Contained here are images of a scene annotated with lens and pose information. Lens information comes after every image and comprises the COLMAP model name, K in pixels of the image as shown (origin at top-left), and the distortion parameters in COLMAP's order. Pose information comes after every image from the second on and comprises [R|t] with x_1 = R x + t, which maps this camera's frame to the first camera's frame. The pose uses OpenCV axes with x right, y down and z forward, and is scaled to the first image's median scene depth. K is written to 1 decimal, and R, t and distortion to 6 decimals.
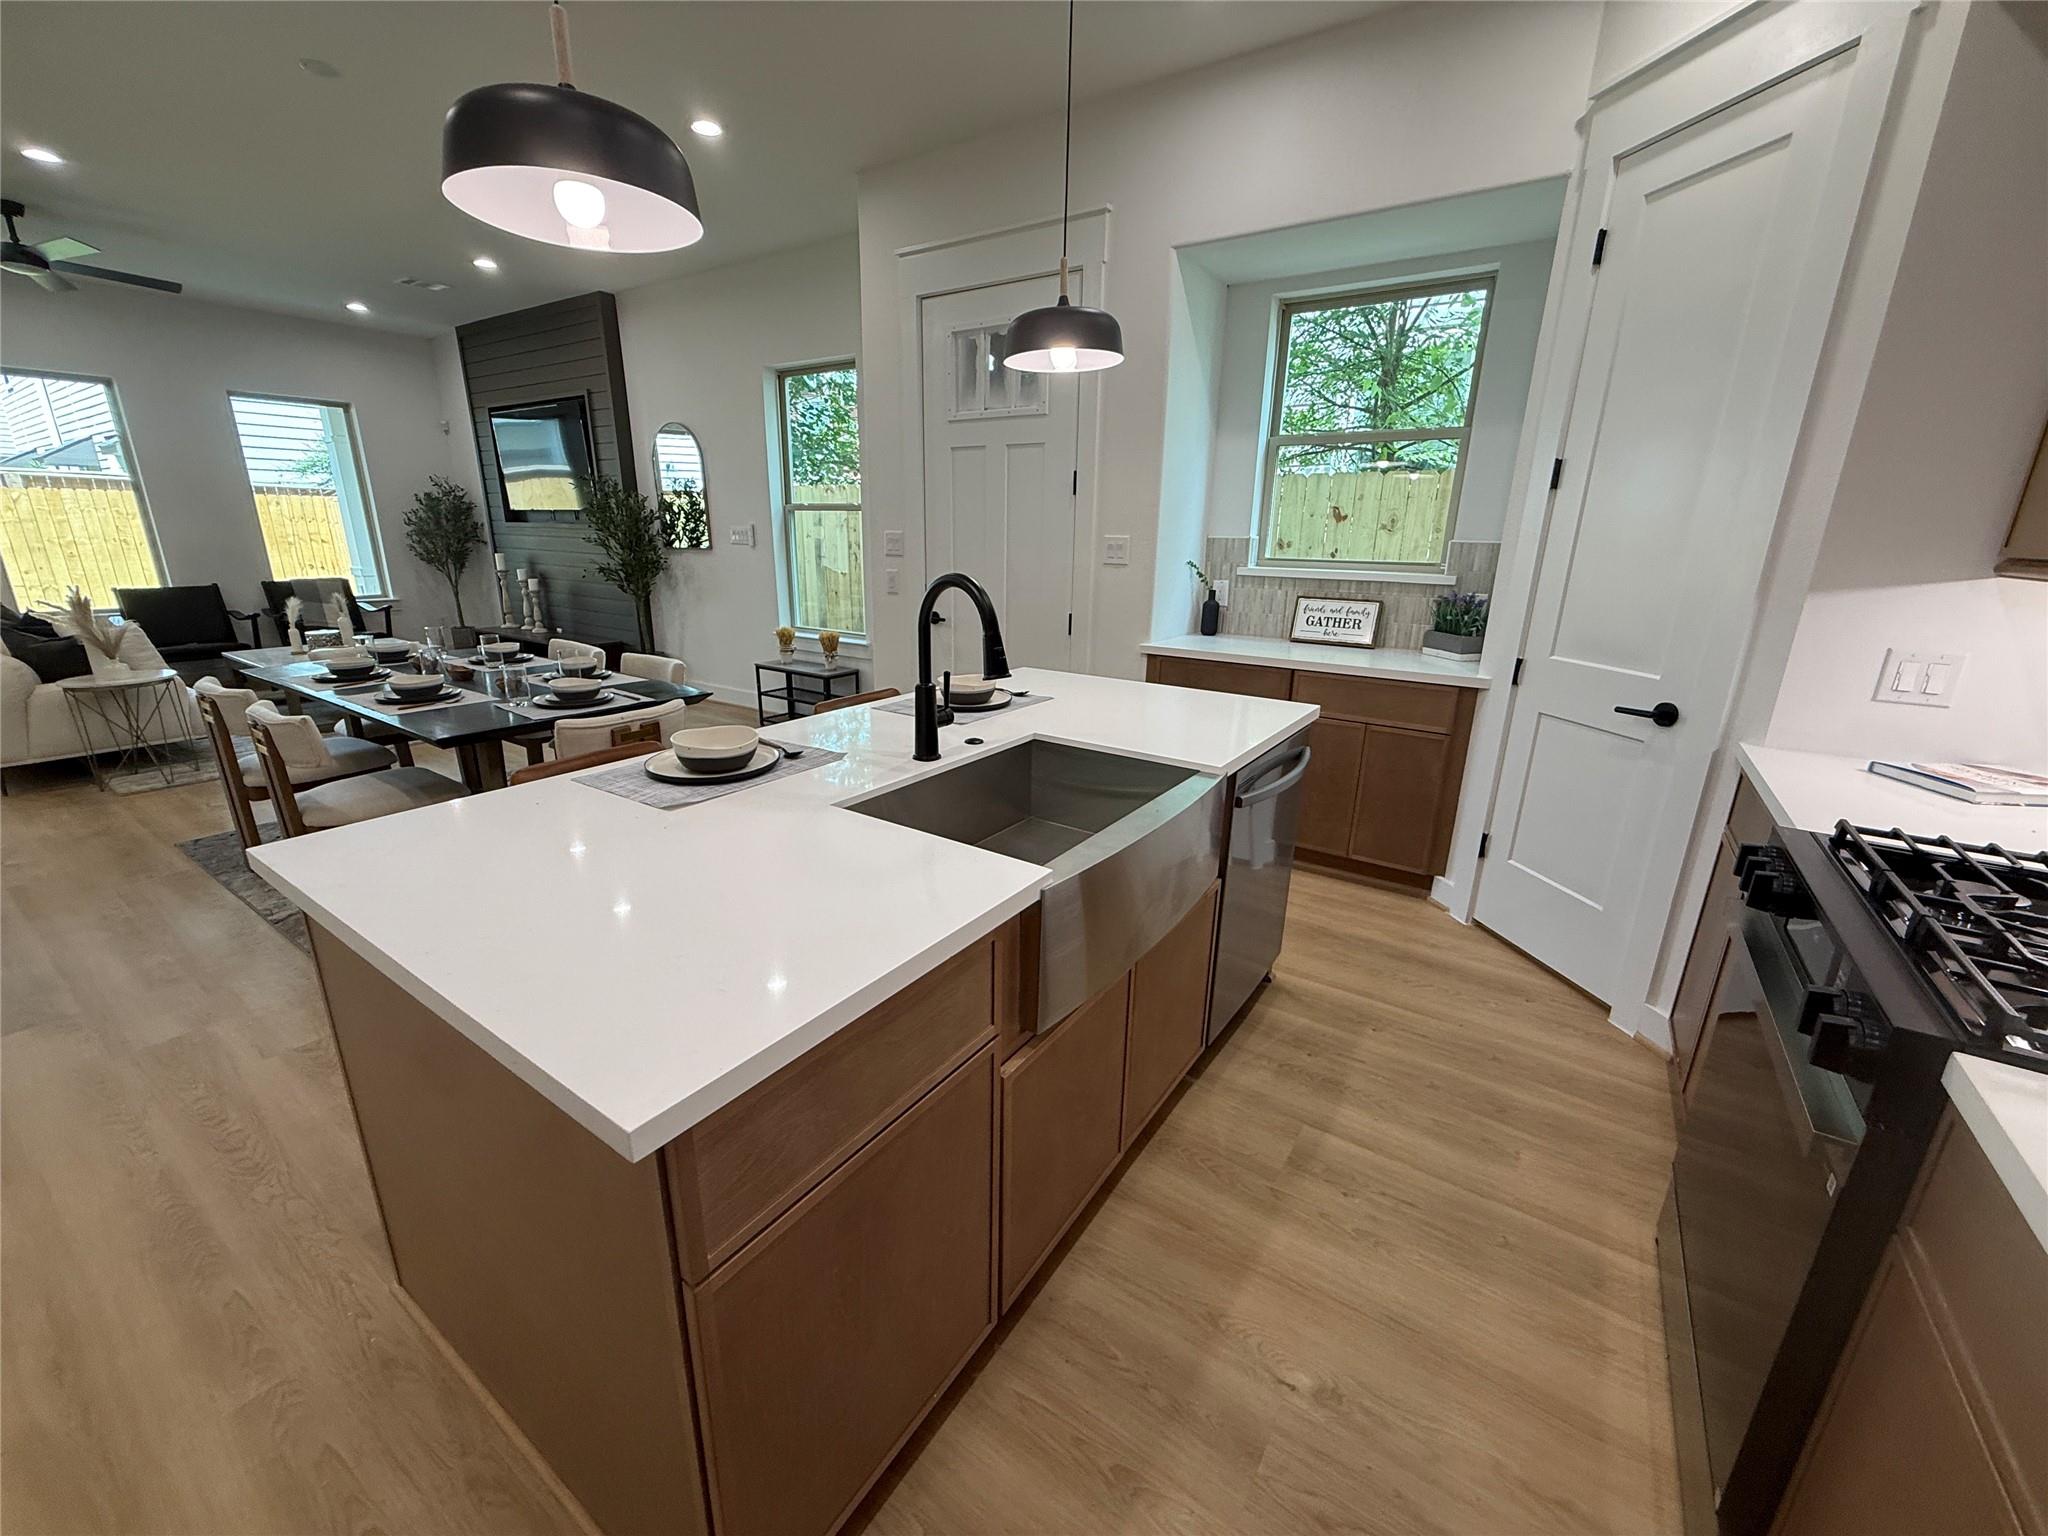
lens RADIAL K [[814.5, 0, 1015.6], [0, 814.5, 769.2], [0, 0, 1]] dist [0.004421, -0.000588]
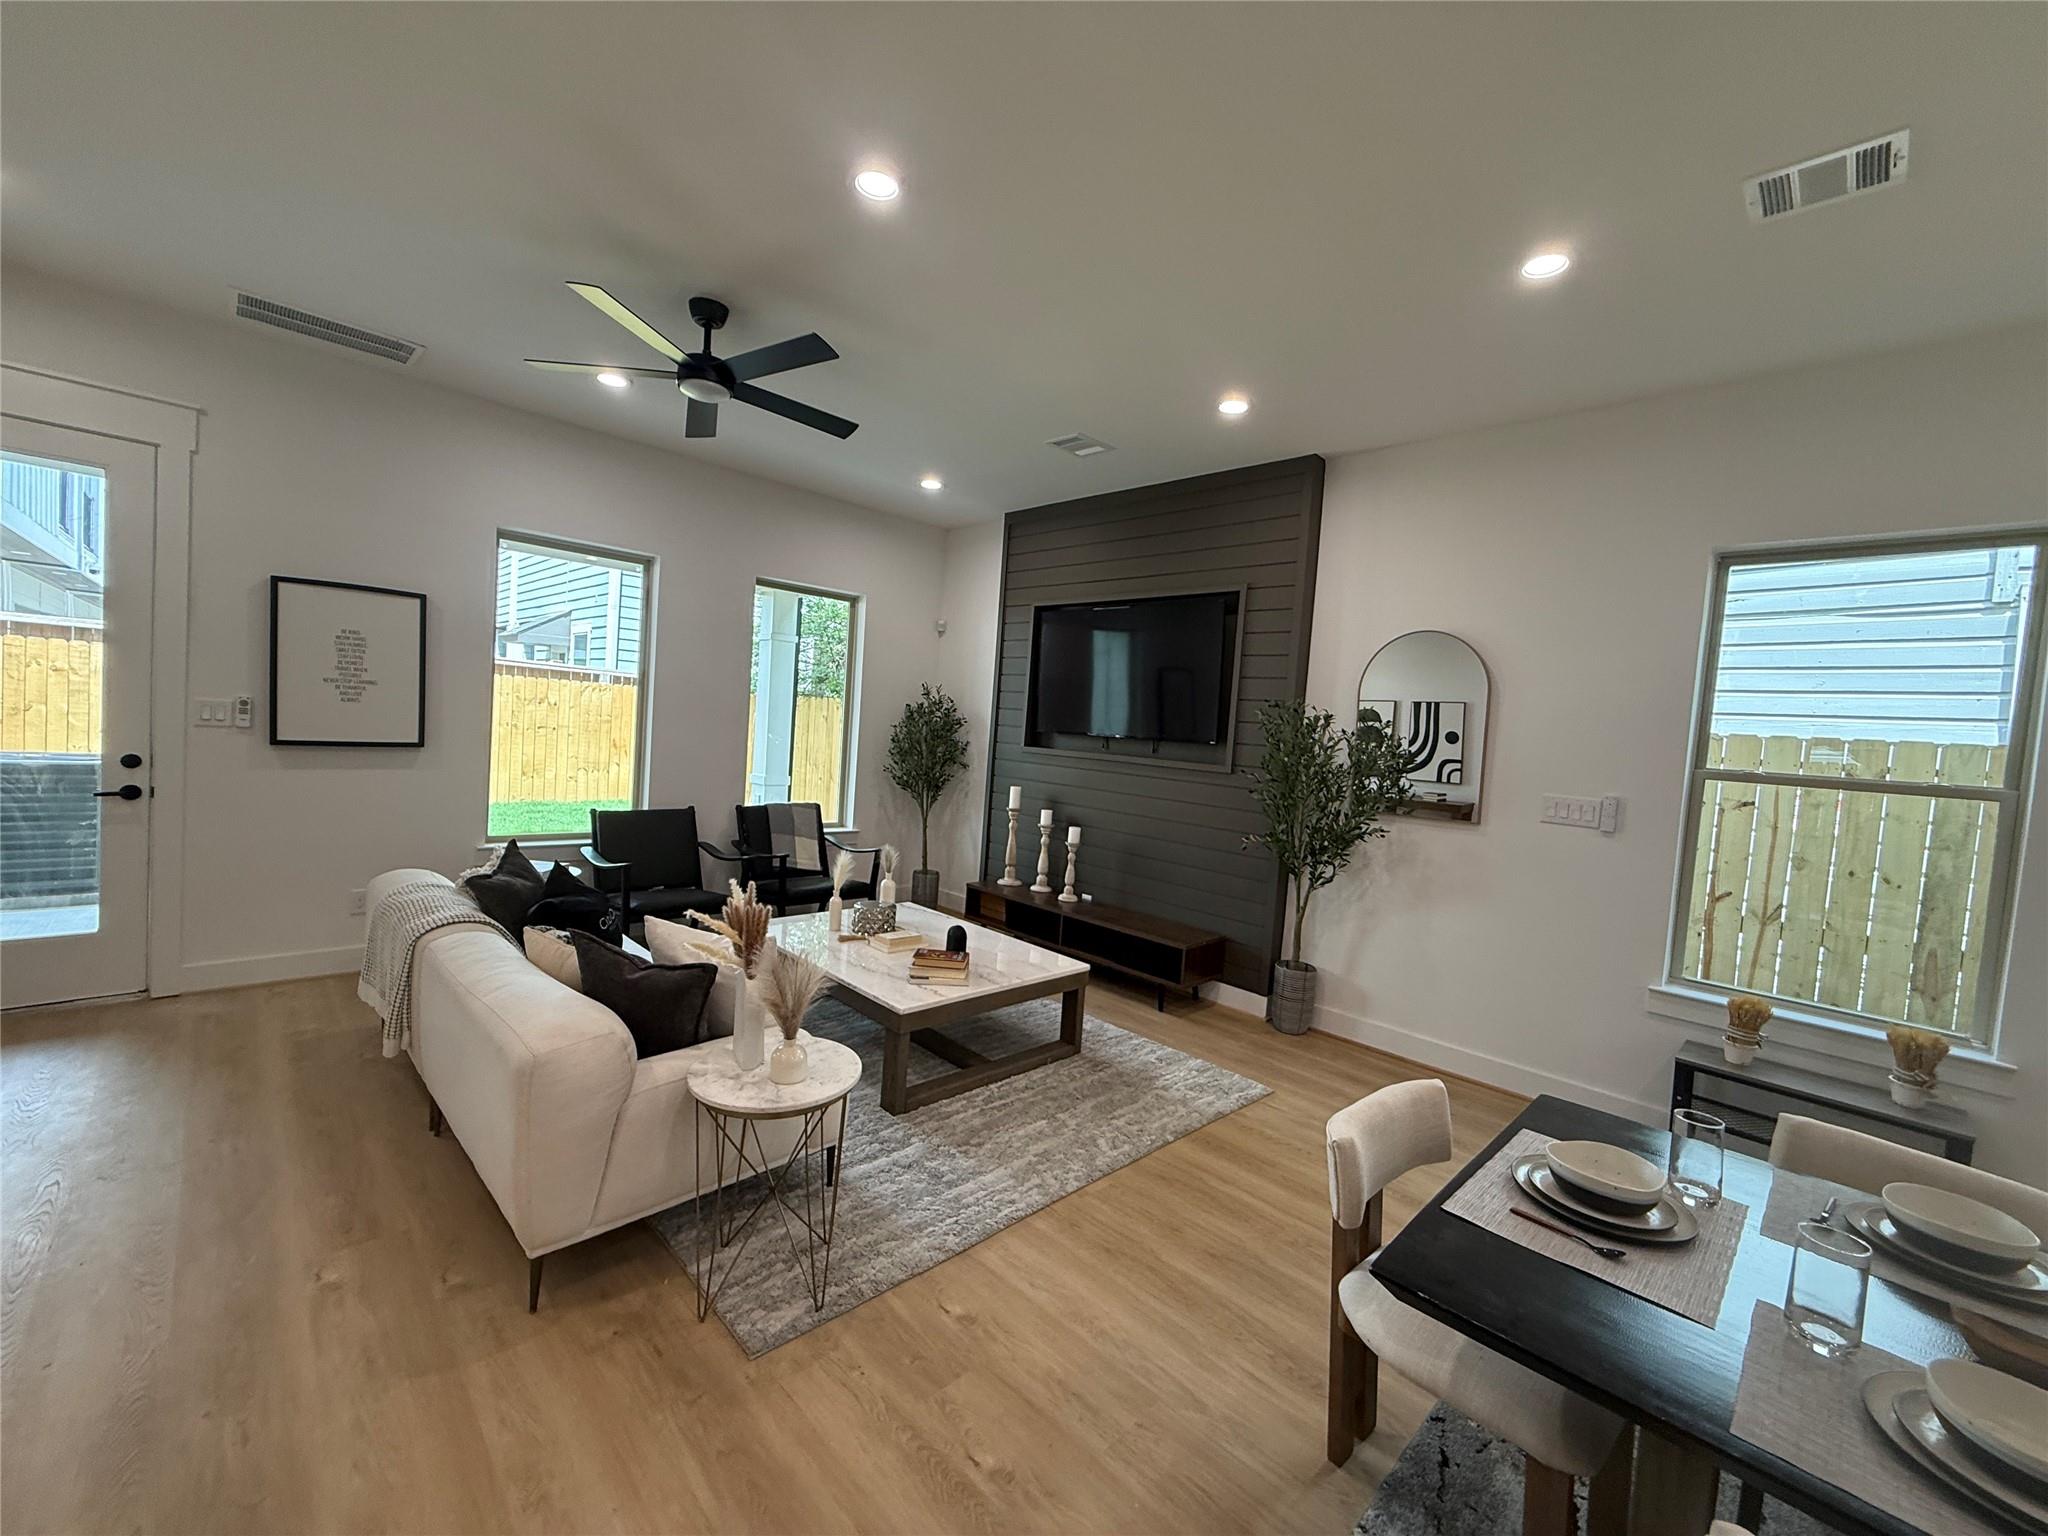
lens RADIAL K [[814.5, 0, 1010.3], [0, 814.5, 773.7], [0, 0, 1]] dist [0.004421, -0.000588]
pose [[0.979132, 0.067179, -0.191800, -1.123954], [-0.110905, 0.967488, -0.227302, -0.240753], [0.170294, 0.243830, 0.954750, 0.649580]]
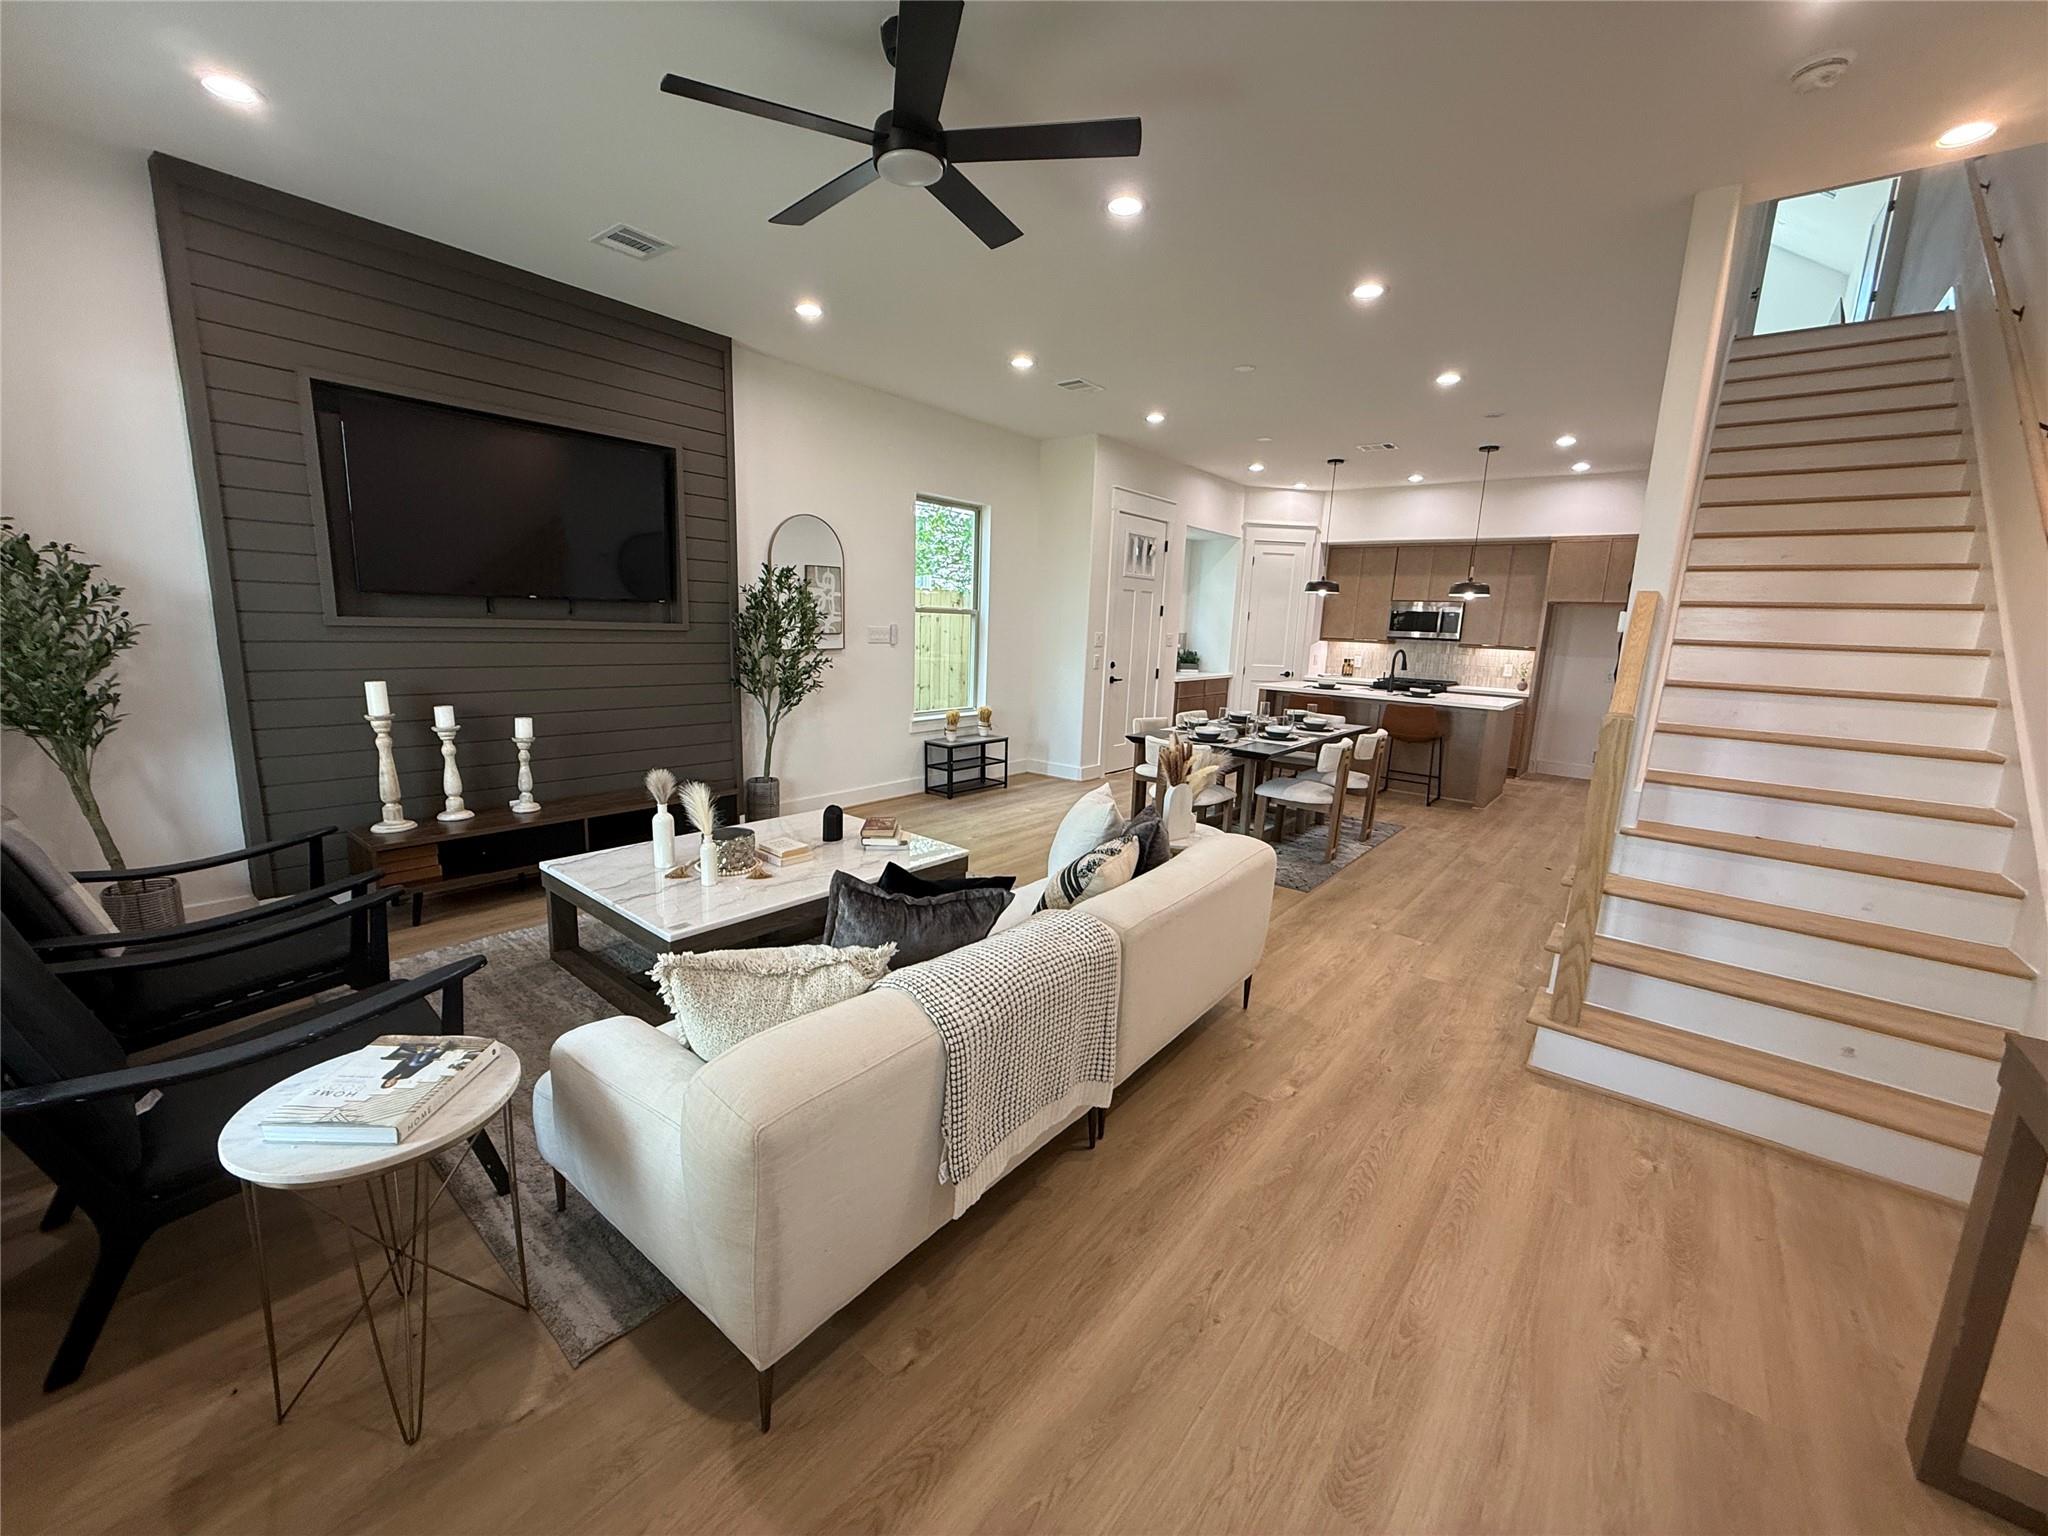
lens RADIAL K [[814.5, 0, 1036.3], [0, 814.5, 768.6], [0, 0, 1]] dist [0.004421, -0.000588]
pose [[0.060763, -0.201380, 0.977627, -2.466226], [0.240357, 0.953568, 0.181485, -0.476137], [-0.968781, 0.223952, 0.106345, 1.325953]]
